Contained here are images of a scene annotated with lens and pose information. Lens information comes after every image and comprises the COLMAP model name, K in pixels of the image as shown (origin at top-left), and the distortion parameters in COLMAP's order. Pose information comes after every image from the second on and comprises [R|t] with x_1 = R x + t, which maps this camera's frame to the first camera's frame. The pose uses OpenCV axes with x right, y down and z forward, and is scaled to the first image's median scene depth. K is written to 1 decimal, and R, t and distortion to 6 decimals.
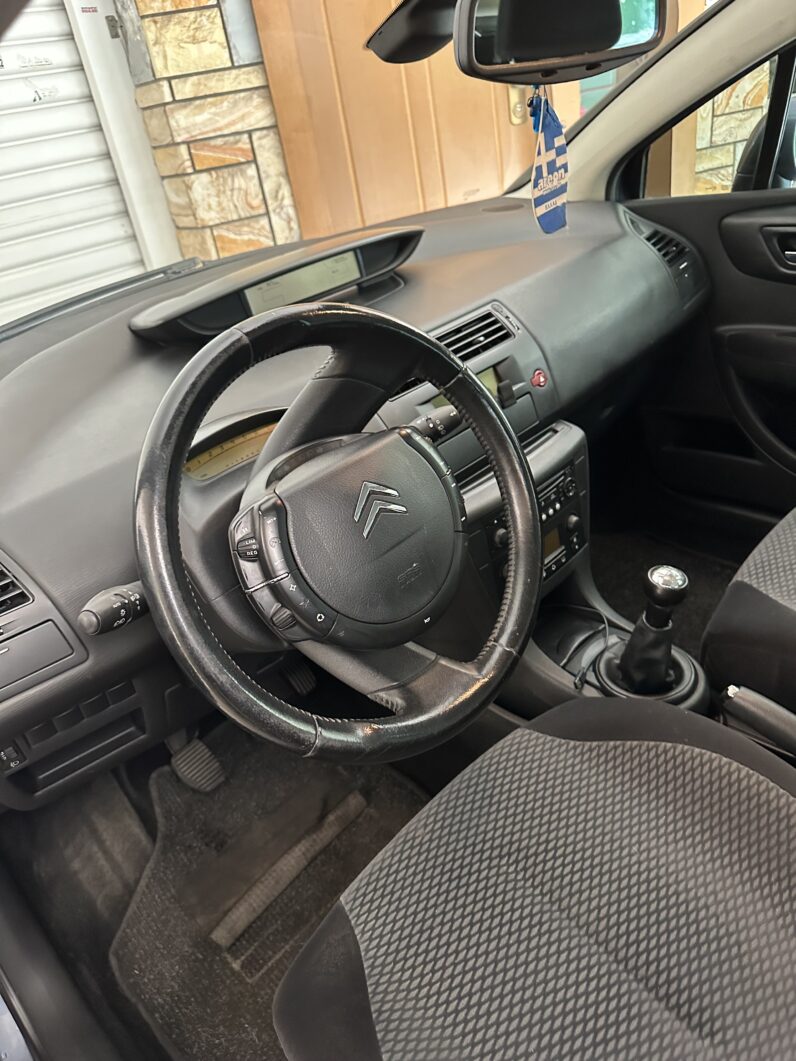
lens RADIAL K [[757.7, 0, 398.0], [0, 757.7, 530.5], [0, 0, 1]] dist [0.000240, -0.009604]
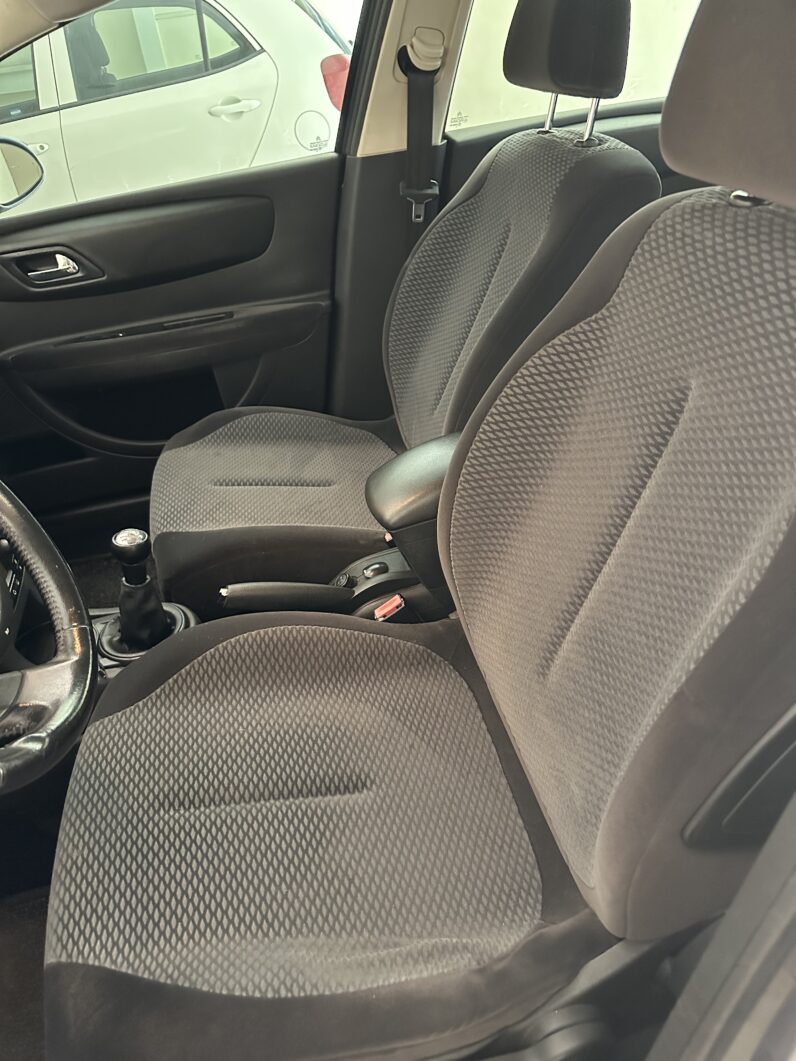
lens RADIAL K [[757.7, 0, 398.0], [0, 757.7, 530.5], [0, 0, 1]] dist [0.000240, -0.009604]
pose [[0.531604, -0.391958, 0.750844, -0.343515], [0.439558, 0.885430, 0.151004, 0.070278], [-0.724007, 0.249765, 0.642986, -0.032732]]
